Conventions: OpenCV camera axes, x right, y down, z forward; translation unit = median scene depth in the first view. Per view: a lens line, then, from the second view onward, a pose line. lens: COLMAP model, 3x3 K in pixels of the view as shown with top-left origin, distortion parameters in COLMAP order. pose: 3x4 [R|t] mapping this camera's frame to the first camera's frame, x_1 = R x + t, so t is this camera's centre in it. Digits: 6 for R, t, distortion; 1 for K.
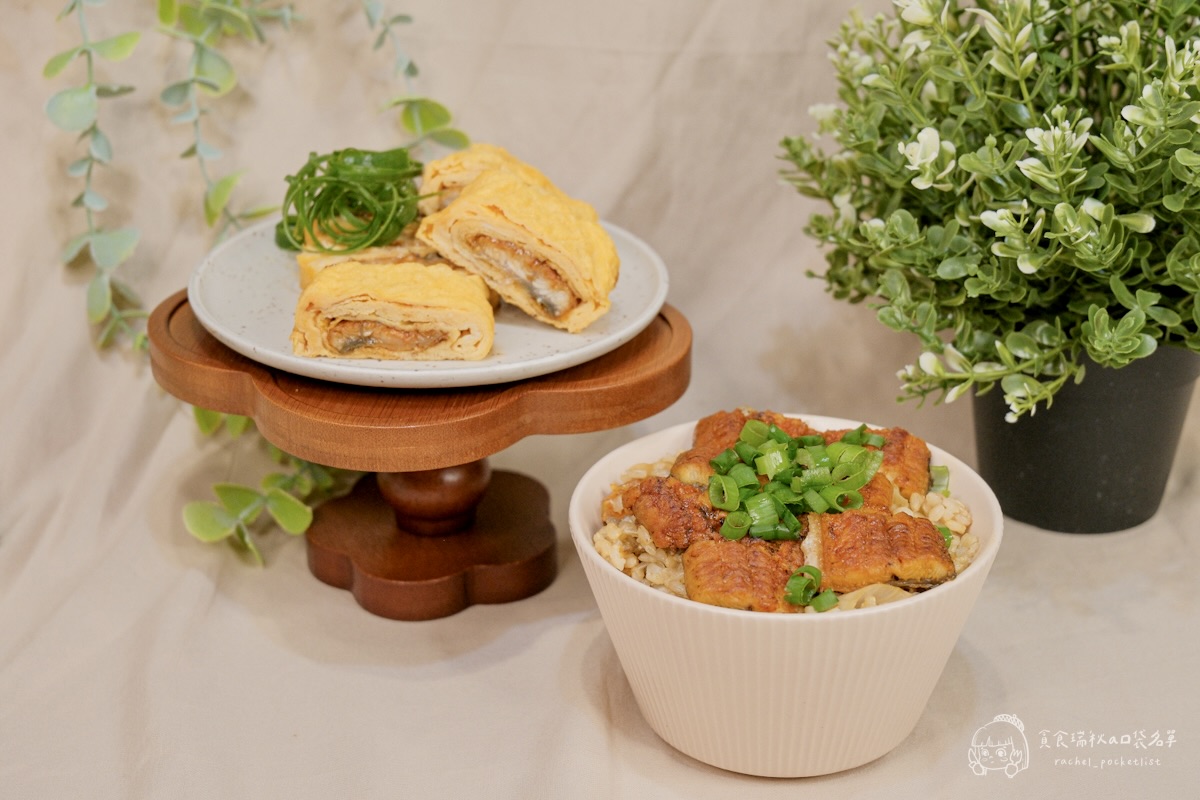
lens RADIAL K [[2017.7, 0, 636.0], [0, 2017.7, 395.7], [0, 0, 1]] dist [0.035007, 0.000000]
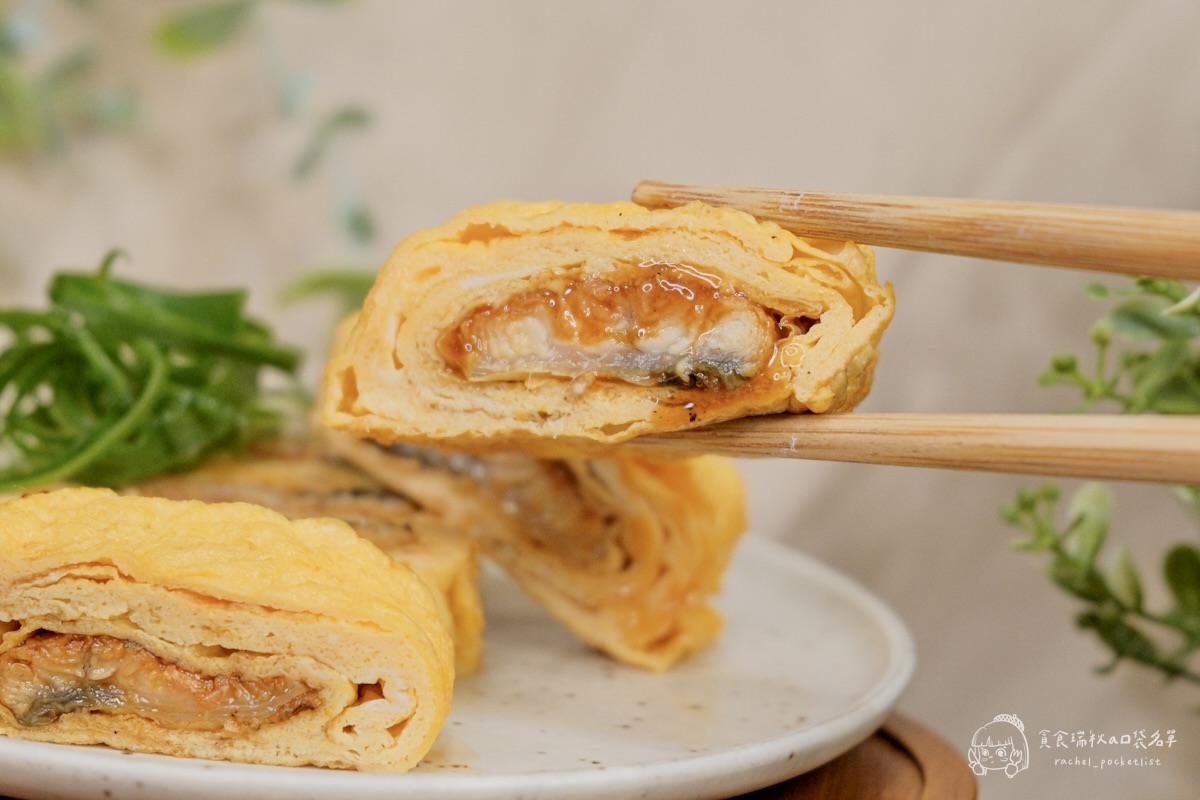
lens RADIAL K [[2540.8, 0, 596.6], [0, 2540.8, 404.6], [0, 0, 1]] dist [0.088497, 0.000000]
pose [[0.994908, 0.070695, -0.071836, -0.014163], [-0.087177, 0.961306, -0.261327, 0.033886], [0.050582, 0.266259, 0.962573, 0.530830]]
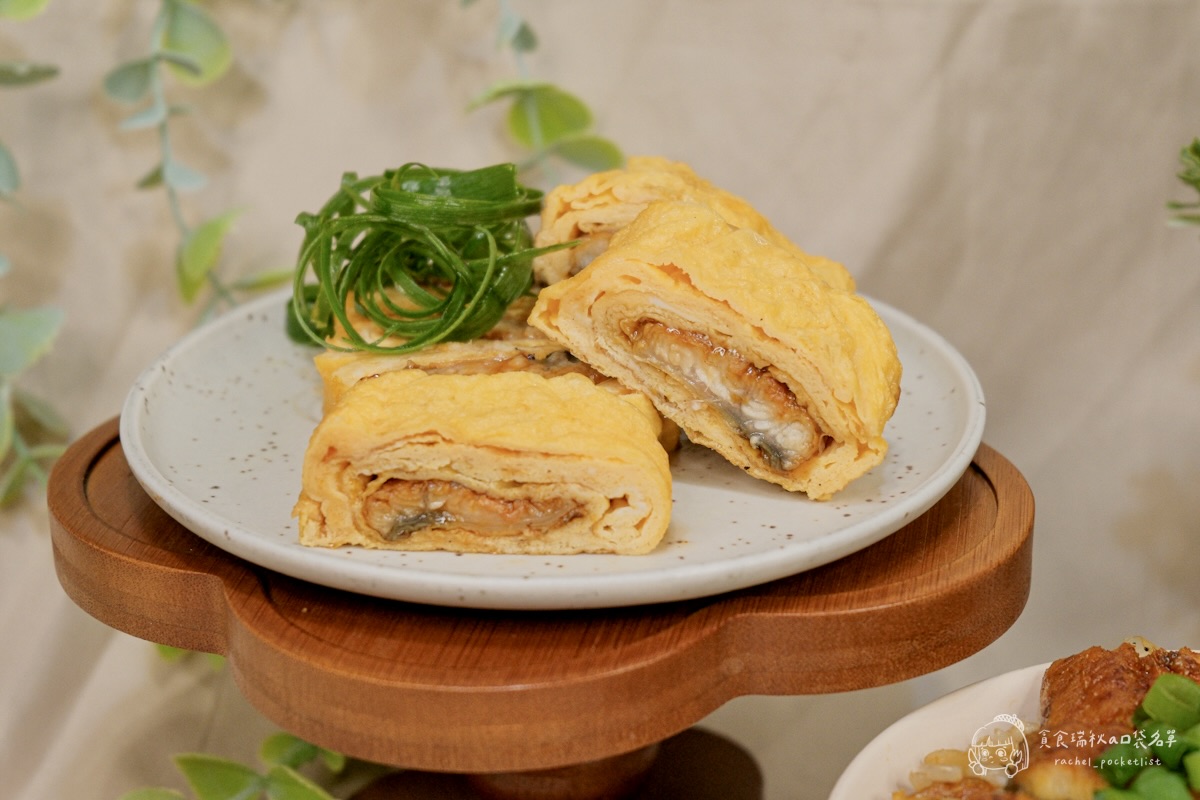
lens RADIAL K [[2540.8, 0, 644.6], [0, 2540.8, 424.8], [0, 0, 1]] dist [0.088497, 0.000000]
pose [[0.997751, 0.001411, -0.067012, -0.031625], [-0.003672, 0.999428, -0.033624, -0.028371], [0.066927, 0.033794, 0.997185, 0.319042]]
